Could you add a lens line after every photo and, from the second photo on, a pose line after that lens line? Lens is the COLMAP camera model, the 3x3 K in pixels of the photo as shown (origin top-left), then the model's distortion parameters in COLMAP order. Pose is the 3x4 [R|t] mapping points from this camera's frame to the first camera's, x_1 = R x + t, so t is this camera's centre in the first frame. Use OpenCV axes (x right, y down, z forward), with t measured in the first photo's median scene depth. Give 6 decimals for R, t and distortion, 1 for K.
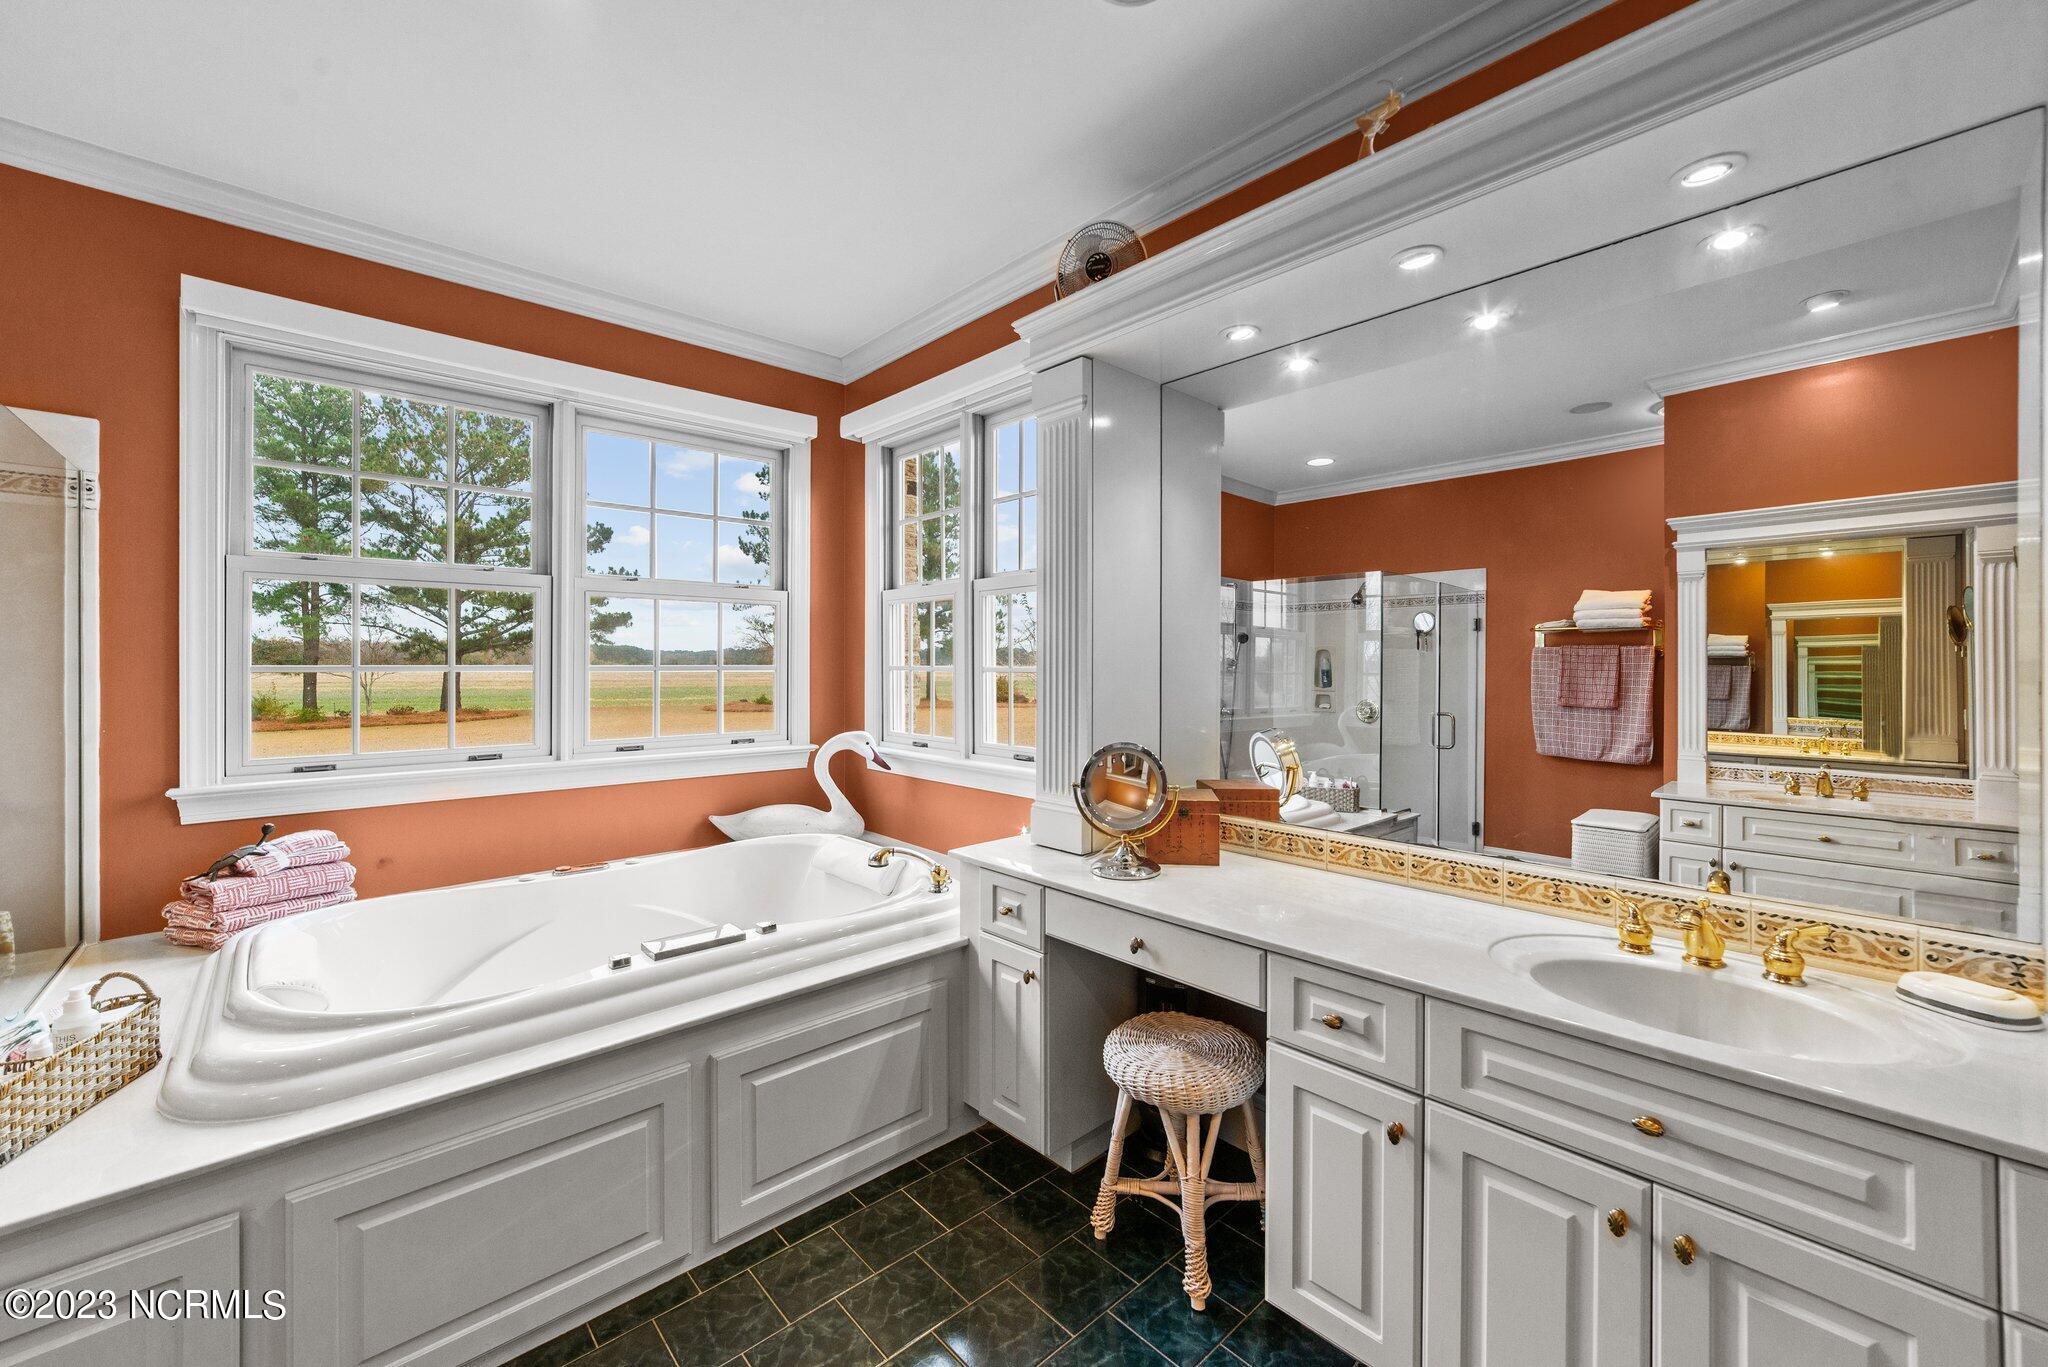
lens RADIAL K [[801.3, 0, 1018.9], [0, 801.3, 668.8], [0, 0, 1]] dist [-0.017676, 0.007074]
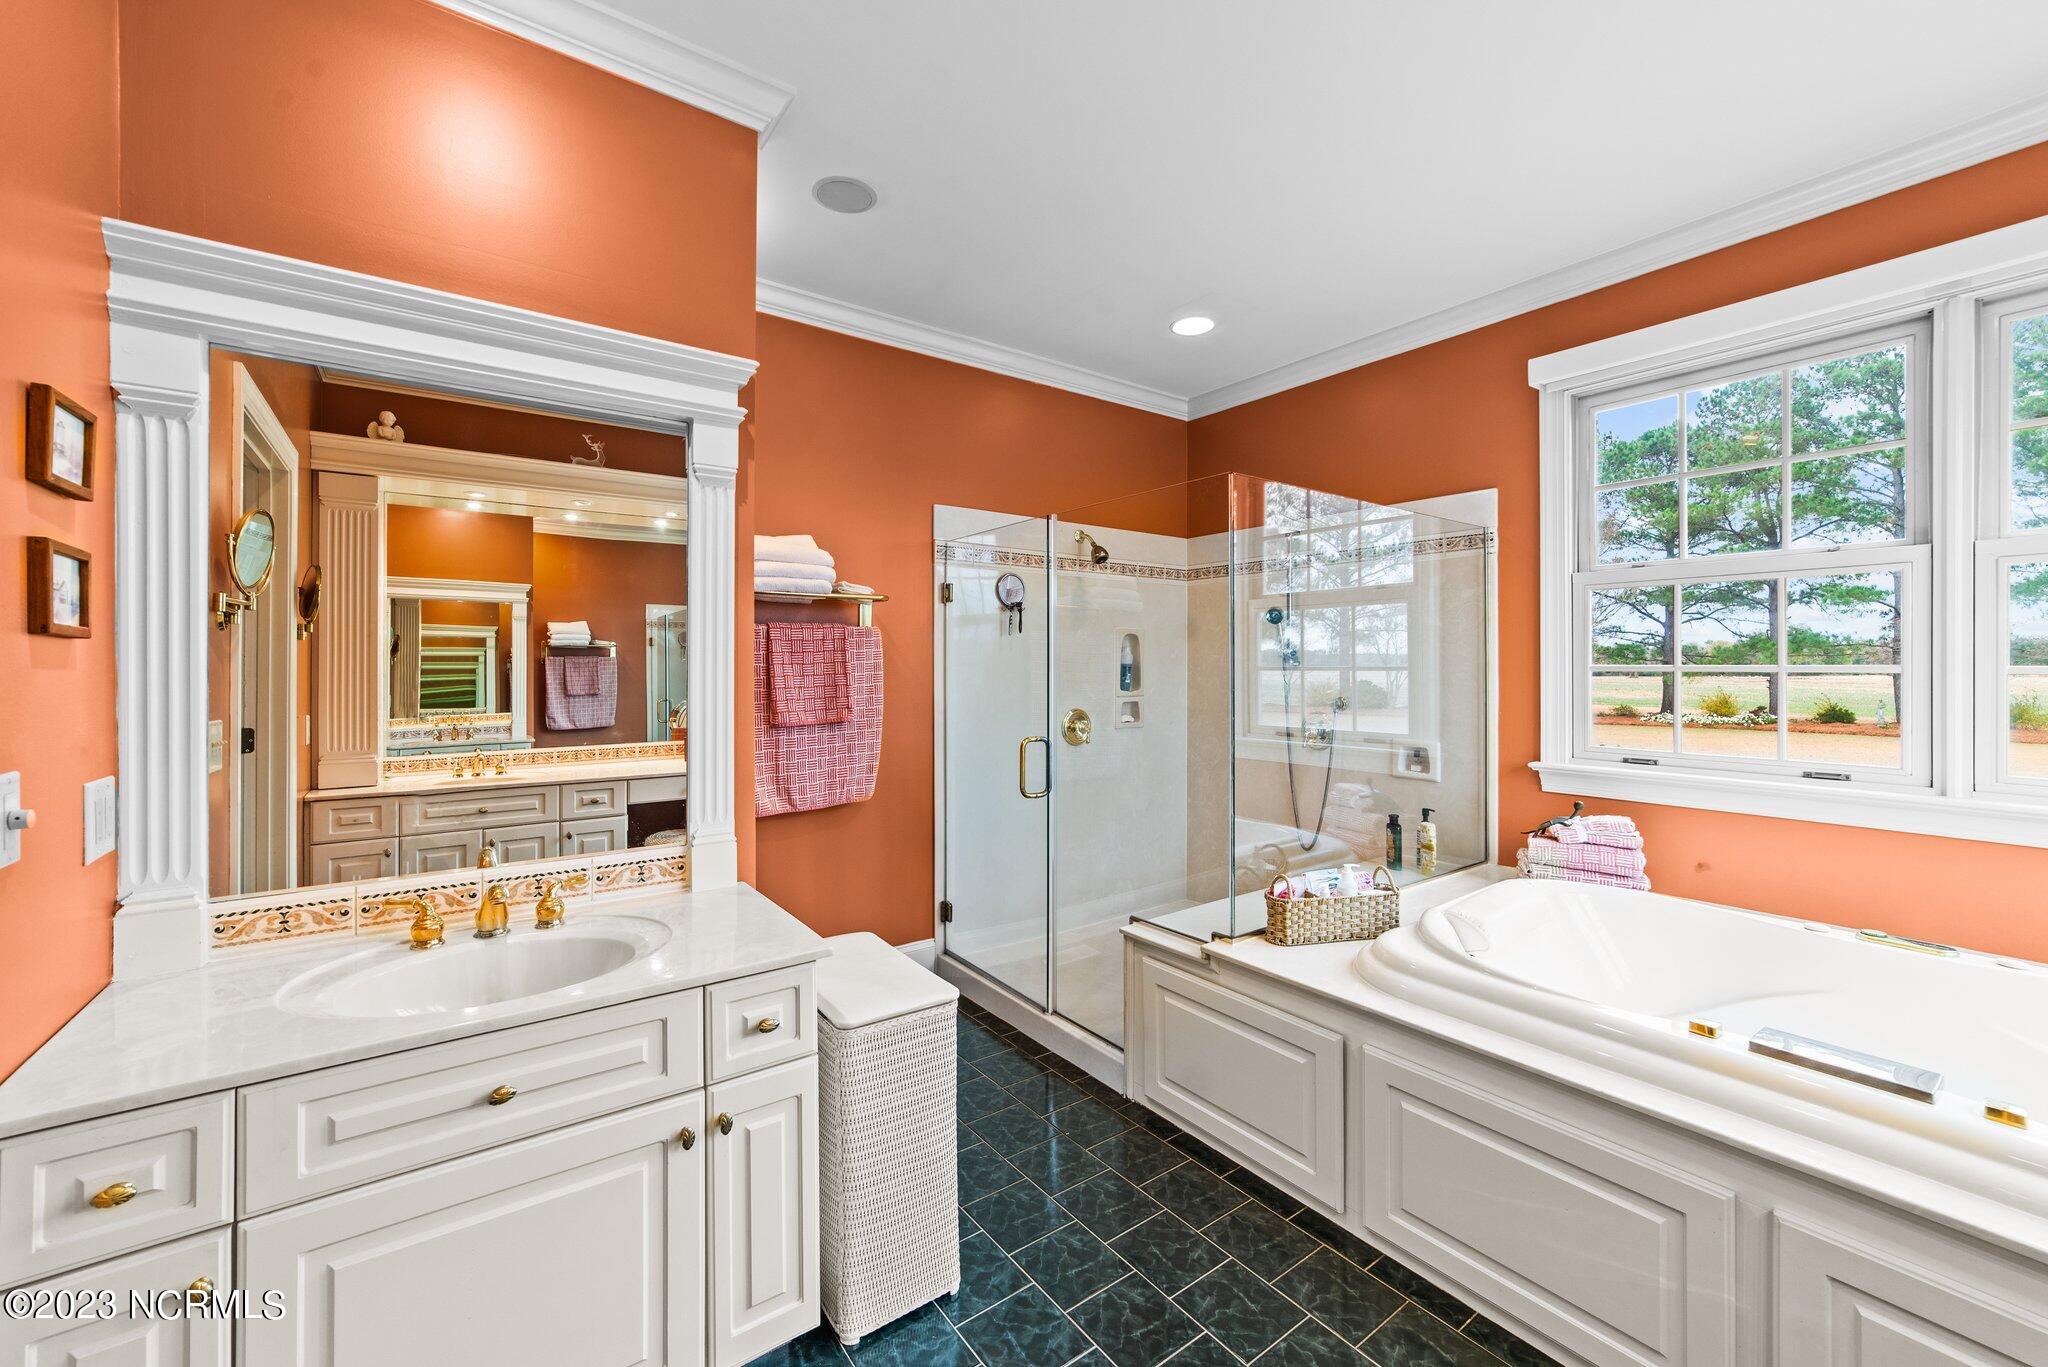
lens RADIAL K [[811.1, 0, 1026.8], [0, 811.1, 665.4], [0, 0, 1]] dist [-0.000322, 0.000019]
pose [[-0.108833, -0.001388, -0.994059, 0.324773], [-0.004648, 0.999989, -0.000887, 0.000695], [0.994049, 0.004524, -0.108838, 0.324320]]
